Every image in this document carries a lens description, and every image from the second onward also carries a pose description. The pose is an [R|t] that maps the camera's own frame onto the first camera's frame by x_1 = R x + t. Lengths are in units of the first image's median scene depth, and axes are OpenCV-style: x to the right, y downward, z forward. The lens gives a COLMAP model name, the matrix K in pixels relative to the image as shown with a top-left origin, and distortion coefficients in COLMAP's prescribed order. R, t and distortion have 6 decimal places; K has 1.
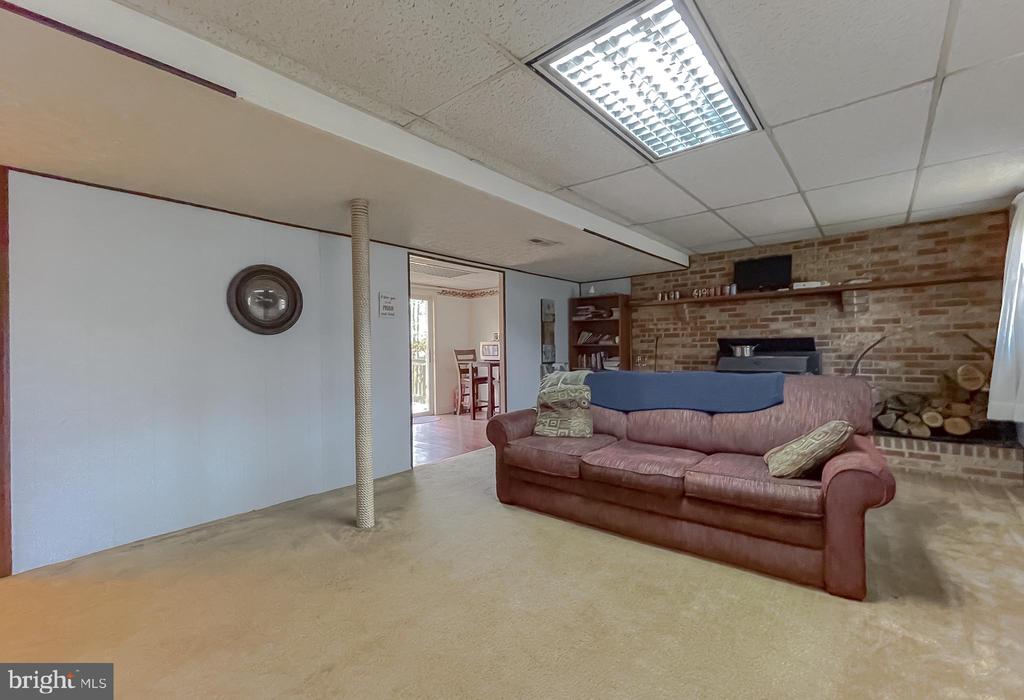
lens RADIAL K [[427.4, 0, 512.0], [0, 427.4, 350.0], [0, 0, 1]] dist [0.000385, 0.000132]
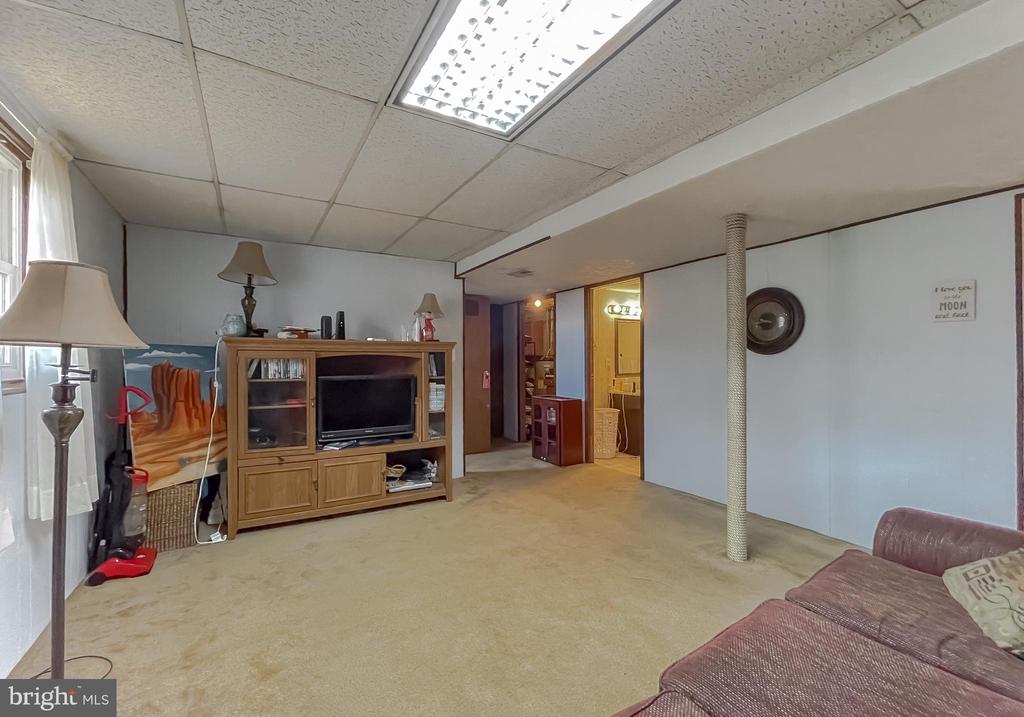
lens RADIAL K [[432.7, 0, 504.6], [0, 432.7, 362.8], [0, 0, 1]] dist [0.001081, 0.000019]
pose [[-0.321340, 0.018927, -0.946775, 0.436701], [0.003365, 0.999817, 0.018845, -0.024966], [0.946958, 0.002870, -0.321345, 0.496383]]
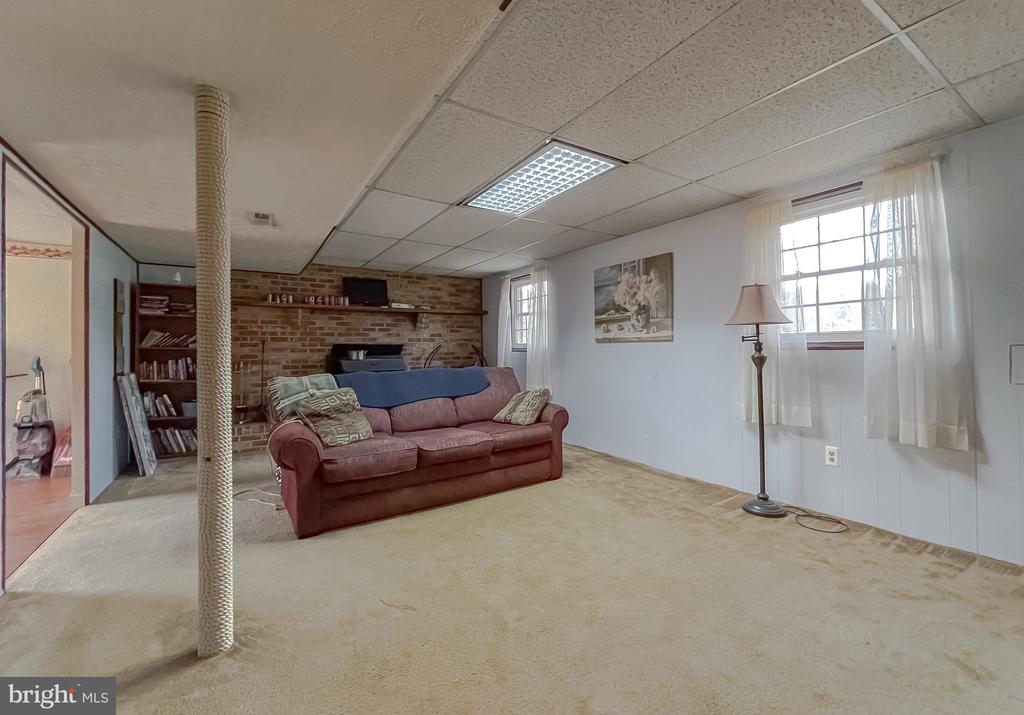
lens RADIAL K [[430.1, 0, 507.4], [0, 430.1, 344.4], [0, 0, 1]] dist [-0.000657, -0.000125]
pose [[0.290708, 0.024534, 0.956497, -0.483094], [0.011092, 0.999518, -0.029009, 0.012560], [-0.956747, 0.019042, 0.290296, 0.271315]]
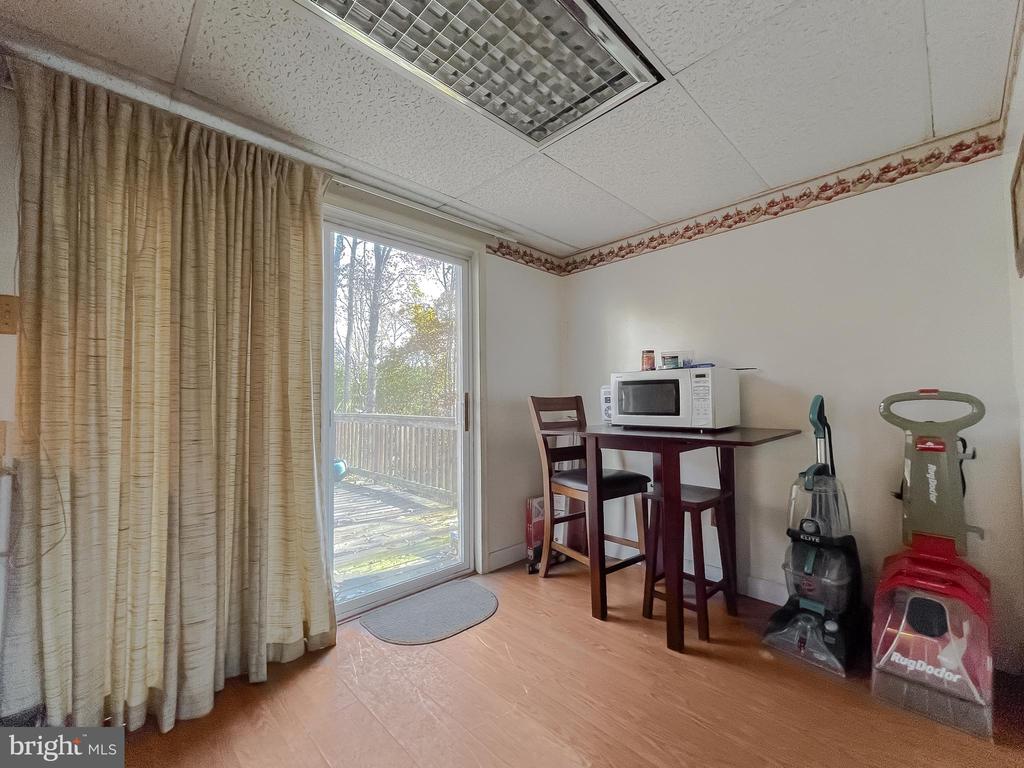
lens RADIAL K [[422.0, 0, 509.4], [0, 422.0, 387.5], [0, 0, 1]] dist [-0.018224, 0.012713]
pose [[0.995816, 0.001601, -0.091366, -0.190197], [-0.005159, 0.999236, -0.038728, 0.009100], [0.091234, 0.039037, 0.995064, 1.005114]]
